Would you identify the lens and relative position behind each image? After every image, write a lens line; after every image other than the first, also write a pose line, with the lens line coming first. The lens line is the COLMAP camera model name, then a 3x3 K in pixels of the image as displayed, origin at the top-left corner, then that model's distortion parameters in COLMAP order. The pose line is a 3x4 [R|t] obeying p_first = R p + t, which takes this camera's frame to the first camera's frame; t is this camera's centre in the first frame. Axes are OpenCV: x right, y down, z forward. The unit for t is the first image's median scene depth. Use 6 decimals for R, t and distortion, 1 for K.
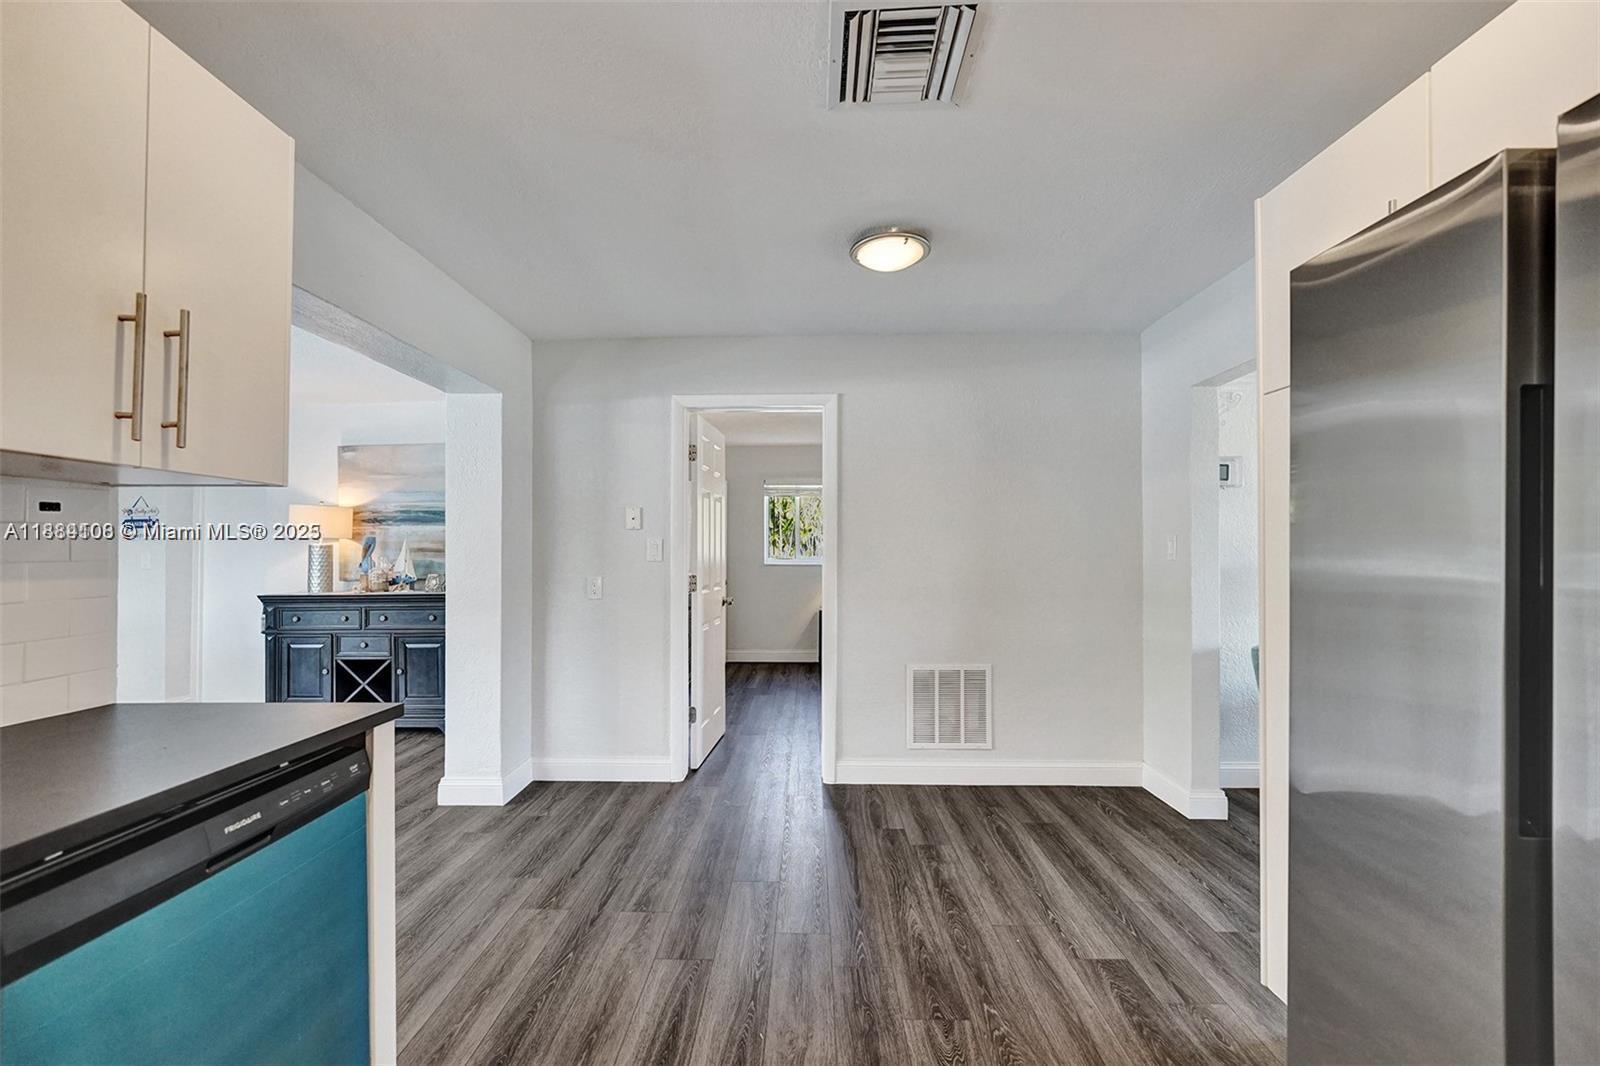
lens RADIAL K [[646.3, 0, 792.9], [0, 646.3, 534.5], [0, 0, 1]] dist [-0.026178, -0.000129]
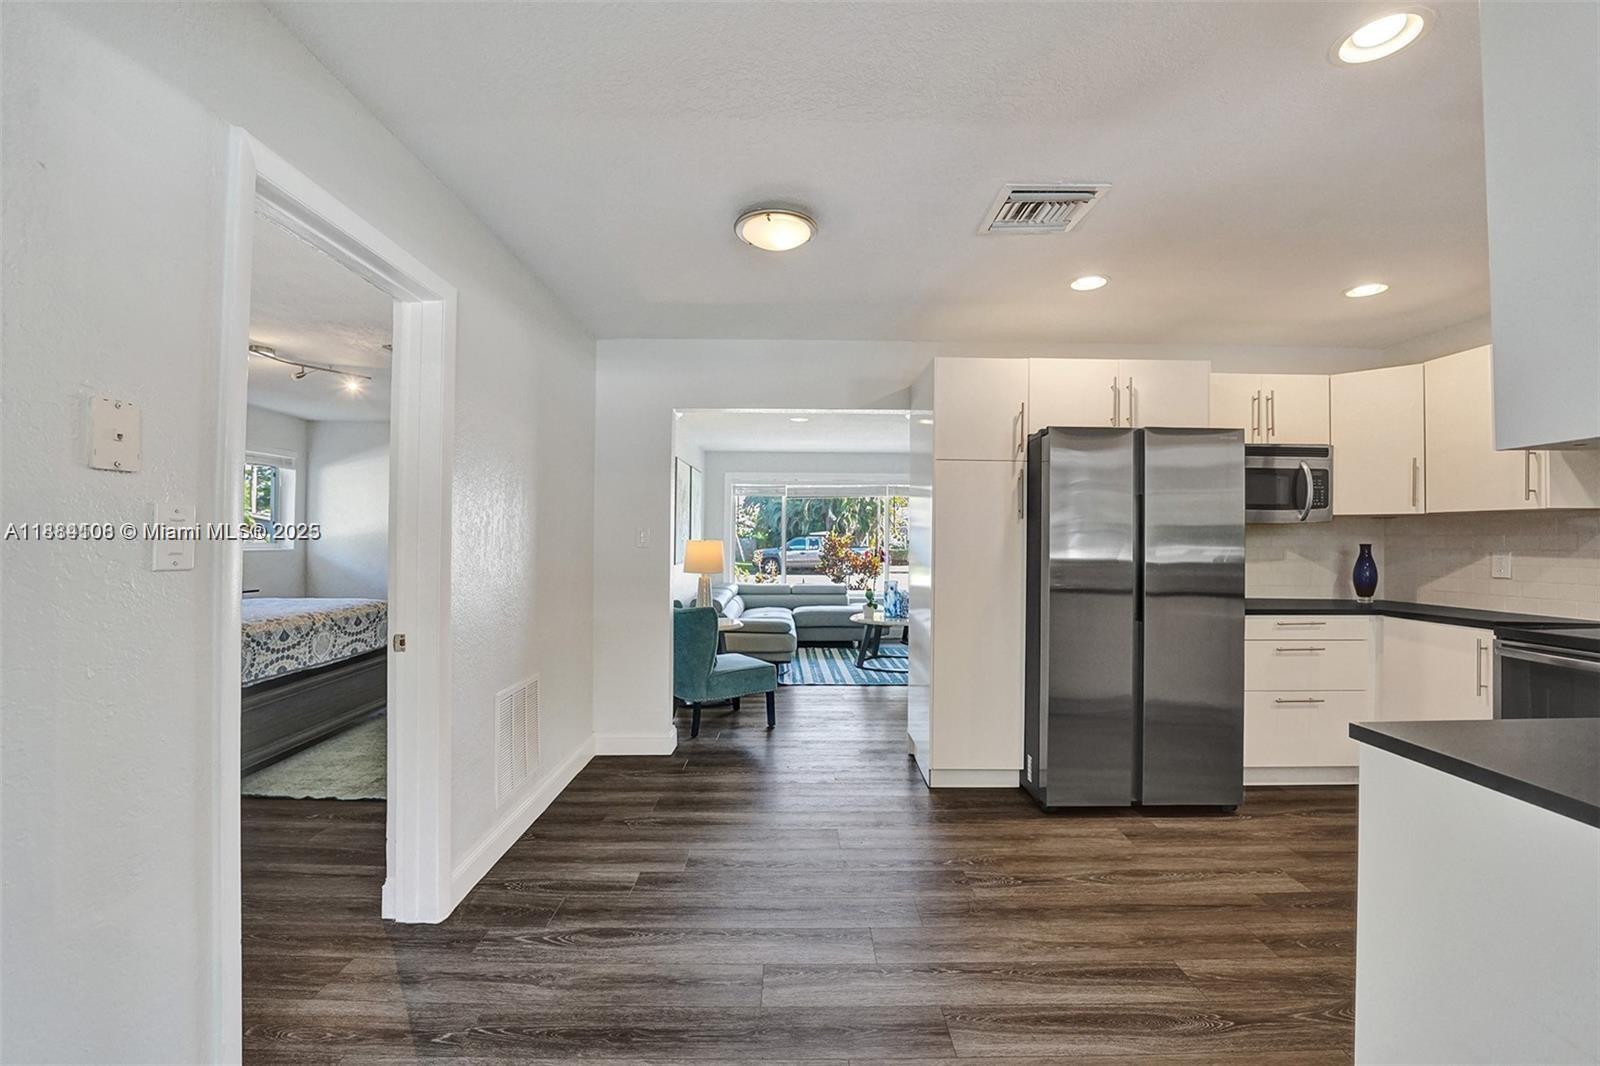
lens RADIAL K [[646.3, 0, 792.9], [0, 646.3, 534.5], [0, 0, 1]] dist [-0.026178, -0.000129]
pose [[-0.020724, 0.007013, 0.999761, -0.799751], [-0.034958, 0.999359, -0.007735, 0.018414], [-0.999174, -0.035110, -0.020465, 0.985476]]
